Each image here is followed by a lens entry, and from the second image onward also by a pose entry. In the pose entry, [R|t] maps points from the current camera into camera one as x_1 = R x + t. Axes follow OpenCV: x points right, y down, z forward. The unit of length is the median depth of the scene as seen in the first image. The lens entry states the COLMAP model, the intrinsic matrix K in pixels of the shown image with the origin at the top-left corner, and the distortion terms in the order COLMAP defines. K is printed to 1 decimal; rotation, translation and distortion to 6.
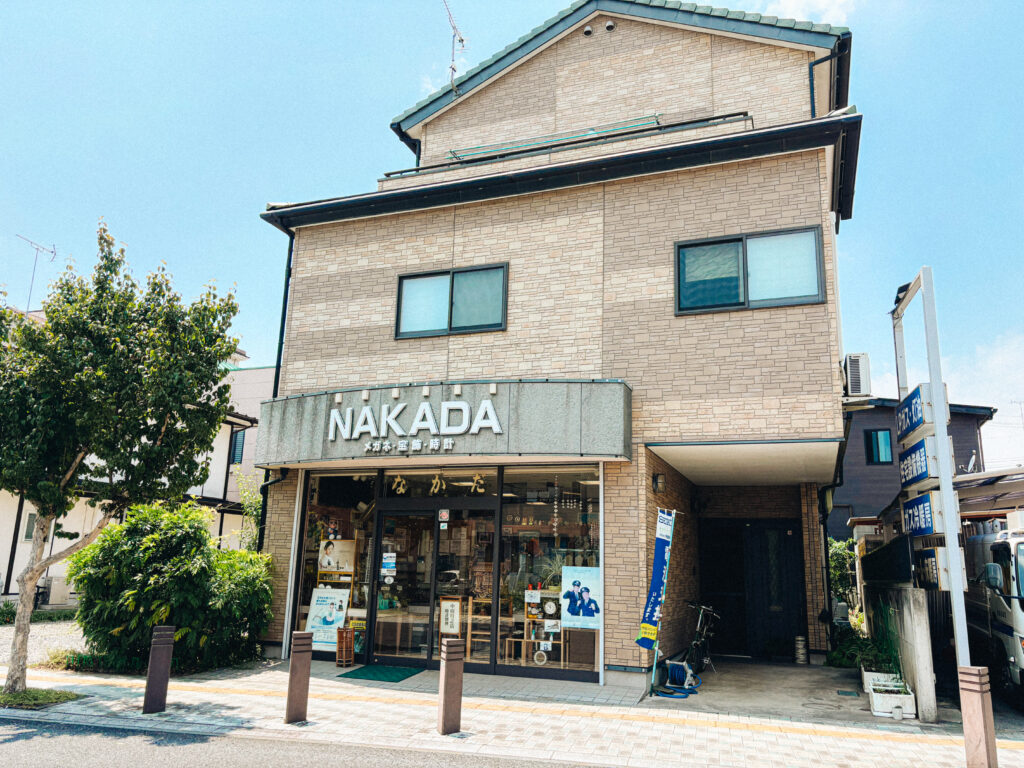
lens RADIAL K [[772.9, 0, 513.1], [0, 772.9, 385.5], [0, 0, 1]] dist [0.002772, 0.001785]
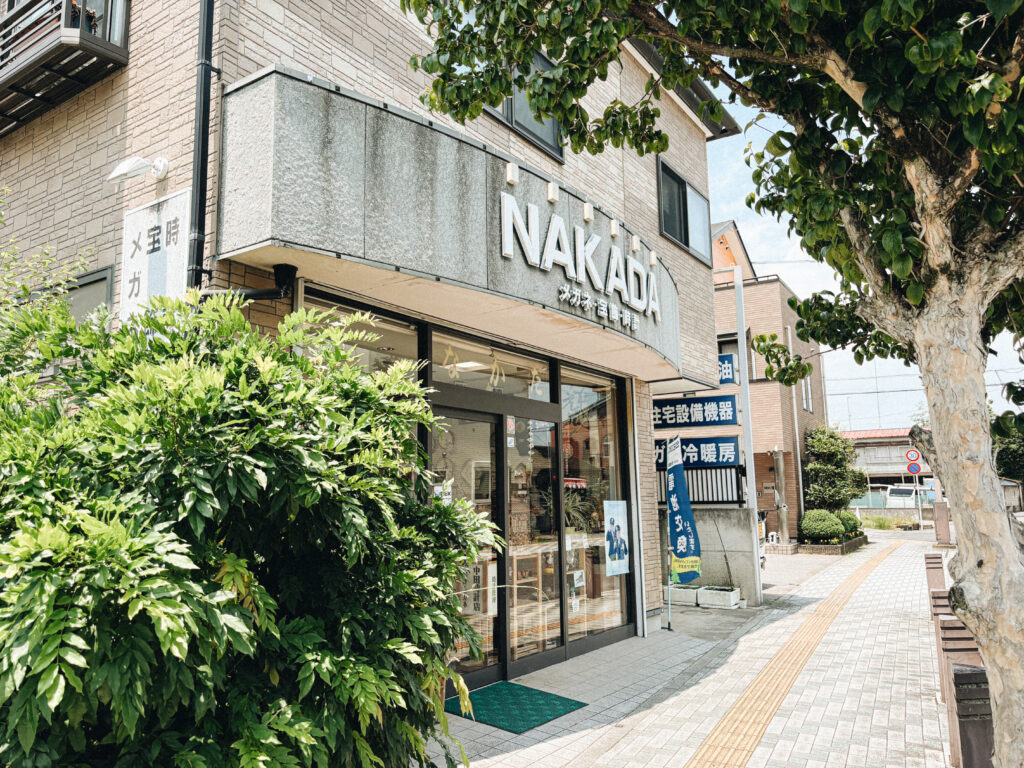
lens RADIAL K [[772.9, 0, 511.2], [0, 772.9, 384.5], [0, 0, 1]] dist [0.002772, 0.001785]
pose [[0.237843, 0.113584, 0.964640, -0.698756], [-0.214158, 0.974831, -0.061980, 0.180350], [-0.947400, -0.191844, 0.256181, 0.875609]]
